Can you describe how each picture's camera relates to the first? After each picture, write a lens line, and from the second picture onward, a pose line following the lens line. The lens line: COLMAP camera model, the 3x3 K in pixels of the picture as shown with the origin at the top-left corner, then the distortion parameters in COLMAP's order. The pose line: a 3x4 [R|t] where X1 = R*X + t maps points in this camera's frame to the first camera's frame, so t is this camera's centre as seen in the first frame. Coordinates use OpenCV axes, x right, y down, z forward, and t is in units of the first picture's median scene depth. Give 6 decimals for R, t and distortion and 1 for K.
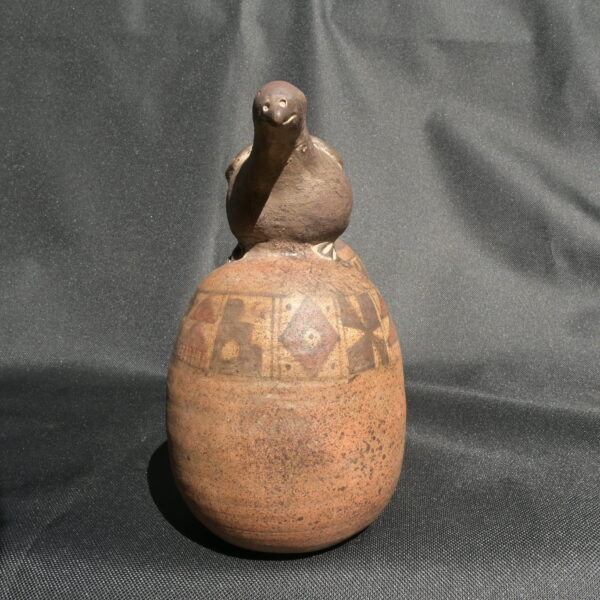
lens RADIAL K [[633.6, 0, 303.4], [0, 633.6, 301.1], [0, 0, 1]] dist [0.008534, 0.000000]
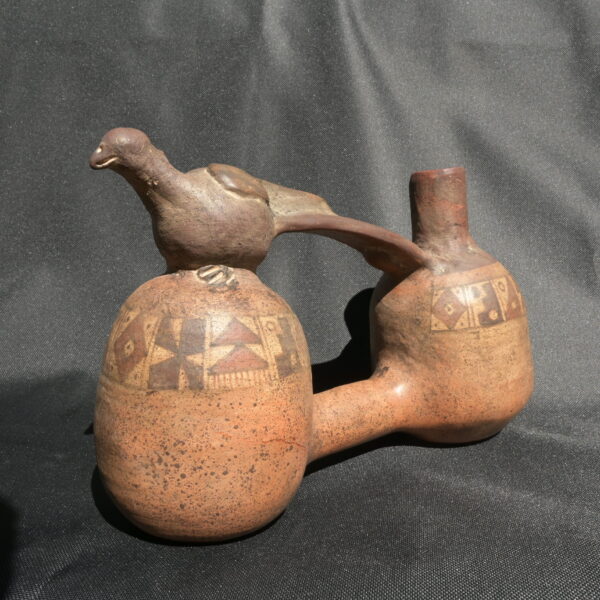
lens RADIAL K [[633.6, 0, 300.2], [0, 633.6, 303.3], [0, 0, 1]] dist [0.008534, 0.000000]
pose [[0.614903, 0.141055, -0.775885, 1.056588], [-0.120542, 0.989123, 0.084290, -0.153660], [0.779335, 0.041696, 0.625218, 0.502331]]
